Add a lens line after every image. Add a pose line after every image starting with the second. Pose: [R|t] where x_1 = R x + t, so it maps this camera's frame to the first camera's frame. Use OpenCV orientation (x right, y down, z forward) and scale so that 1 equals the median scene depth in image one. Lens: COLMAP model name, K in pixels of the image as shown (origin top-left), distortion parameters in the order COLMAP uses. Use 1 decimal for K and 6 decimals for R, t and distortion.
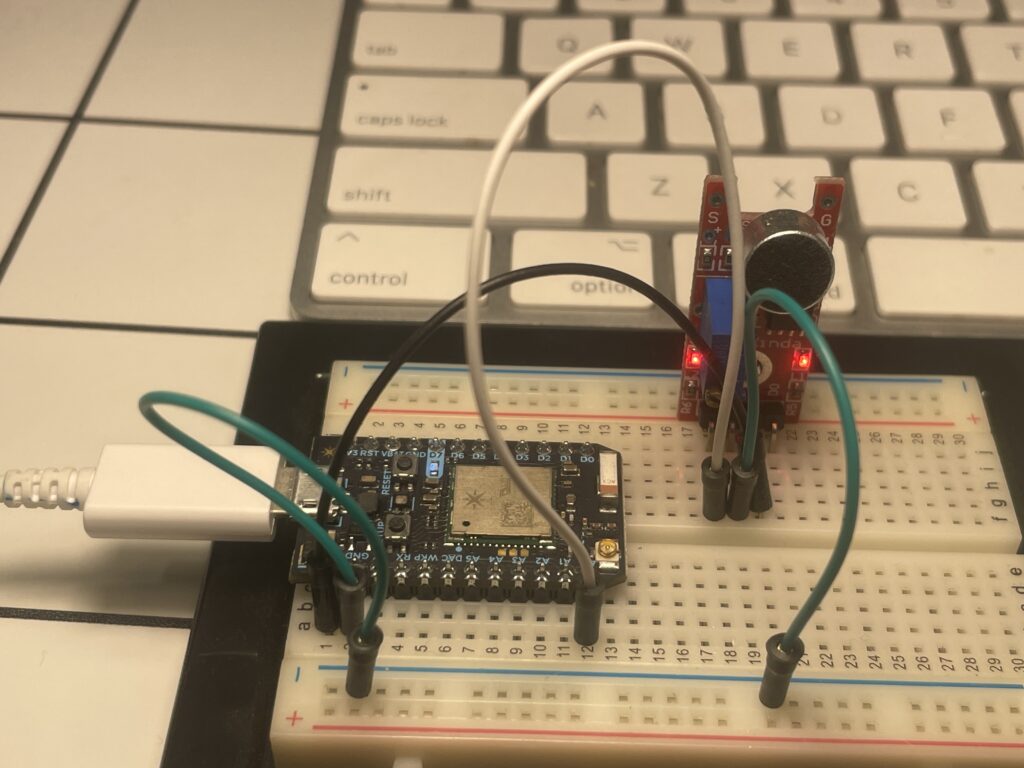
lens RADIAL K [[1164.0, 0, 511.4], [0, 1164.0, 378.5], [0, 0, 1]] dist [-0.030316, 0.000000]
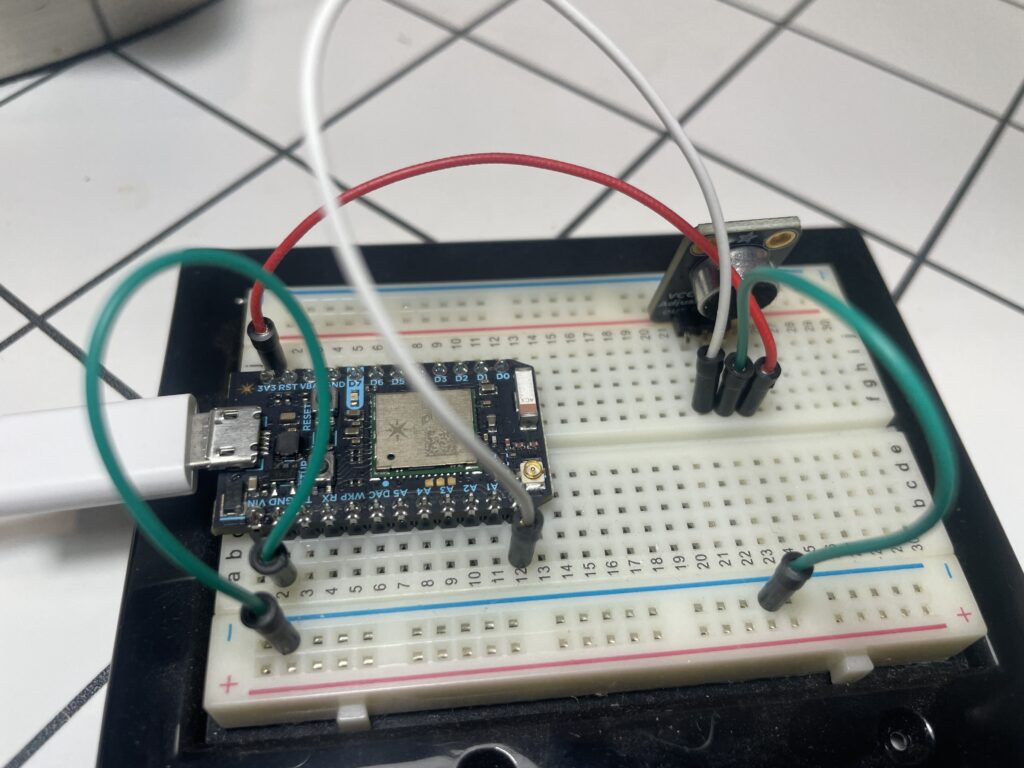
lens RADIAL K [[759.9, 0, 502.4], [0, 759.9, 389.2], [0, 0, 1]] dist [0.004810, -0.018101]
pose [[0.991586, -0.078695, 0.102787, -0.006386], [0.059868, 0.982769, 0.174873, -0.040731], [-0.114777, -0.167248, 0.979211, 0.362156]]
